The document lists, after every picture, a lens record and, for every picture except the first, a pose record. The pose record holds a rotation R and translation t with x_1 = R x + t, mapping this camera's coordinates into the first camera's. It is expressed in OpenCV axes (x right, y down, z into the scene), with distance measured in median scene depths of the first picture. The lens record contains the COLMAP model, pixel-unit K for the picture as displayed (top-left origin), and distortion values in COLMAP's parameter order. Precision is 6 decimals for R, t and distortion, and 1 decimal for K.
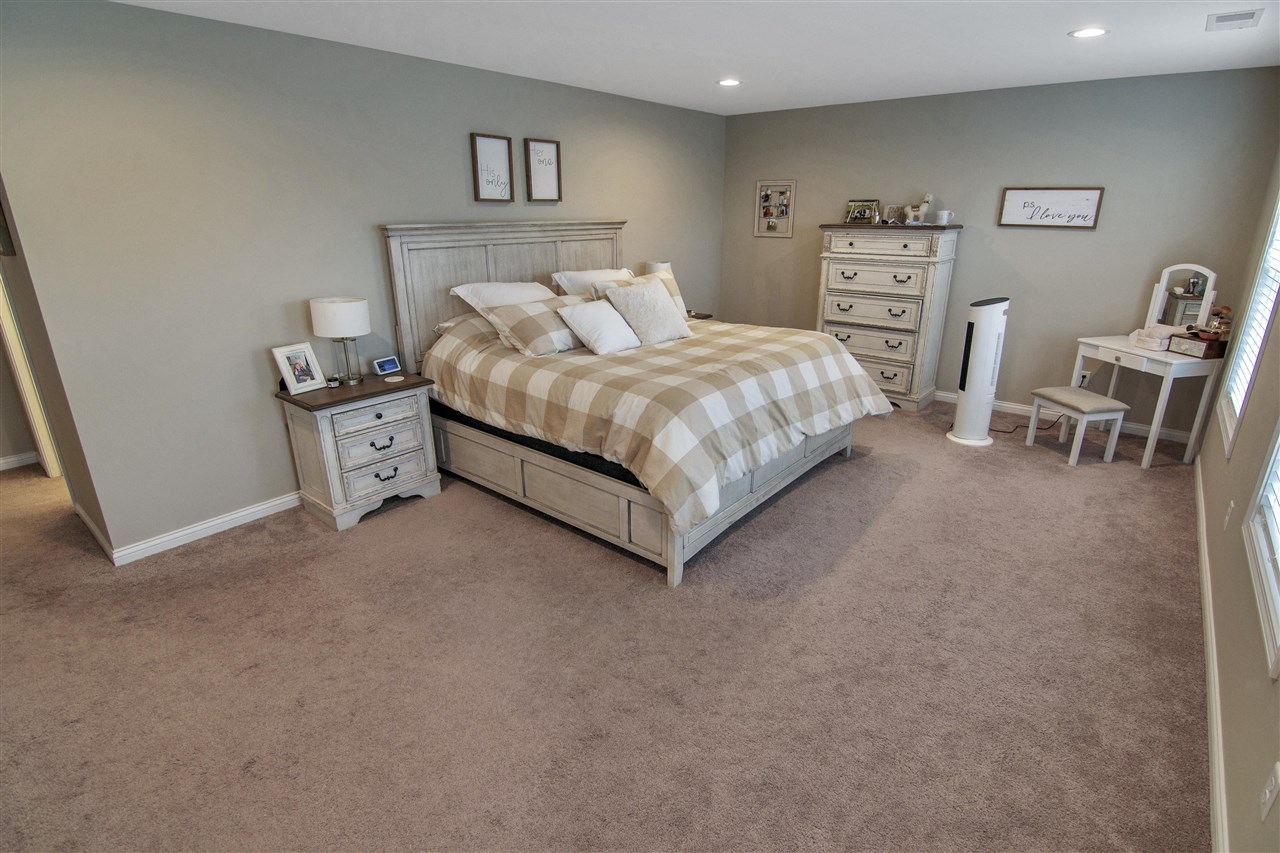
lens RADIAL K [[631.3, 0, 643.6], [0, 631.3, 425.9], [0, 0, 1]] dist [-0.009380, -0.001380]
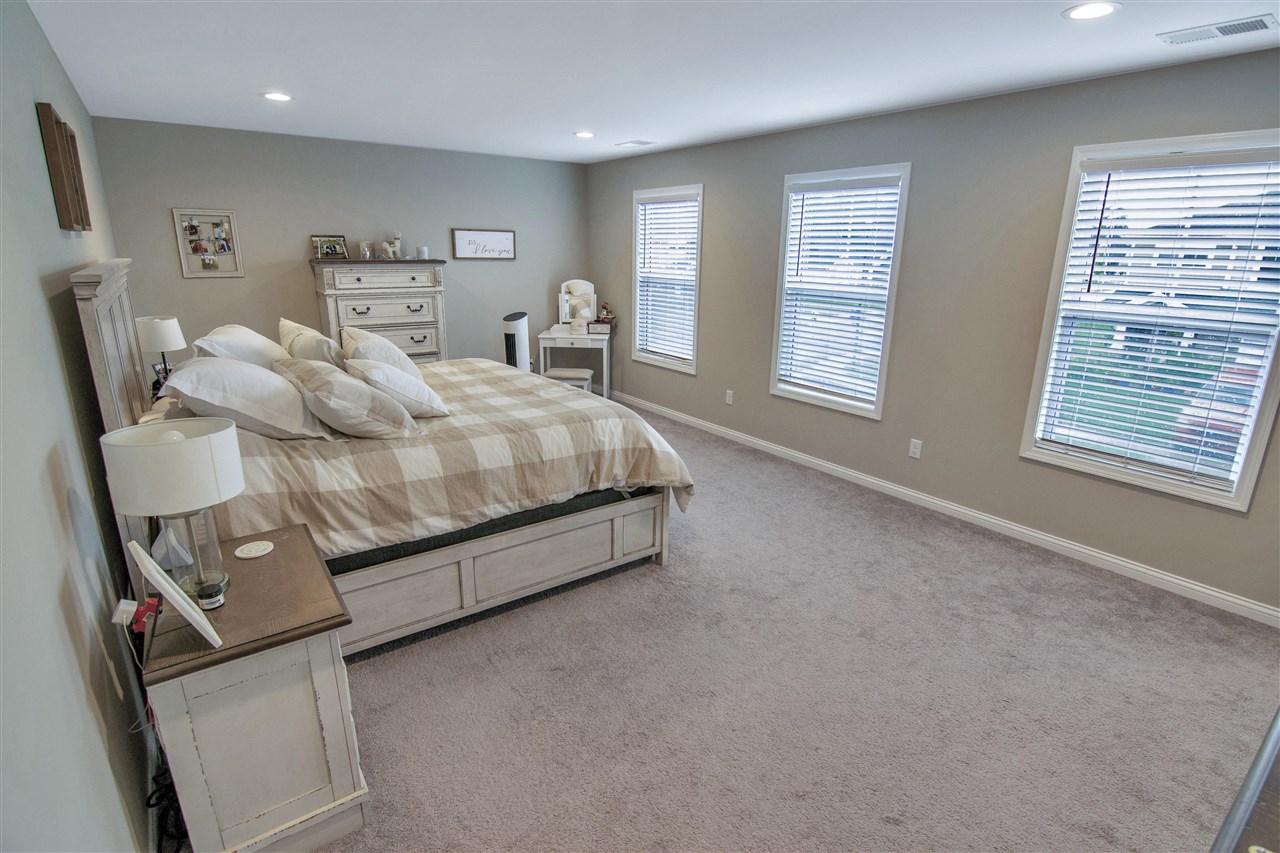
lens RADIAL K [[631.3, 0, 643.6], [0, 631.3, 425.9], [0, 0, 1]] dist [-0.009380, -0.001380]
pose [[0.238664, -0.261282, 0.935292, -0.571795], [0.303993, 0.934819, 0.183578, -0.123547], [-0.922295, 0.240509, 0.302536, 0.355217]]
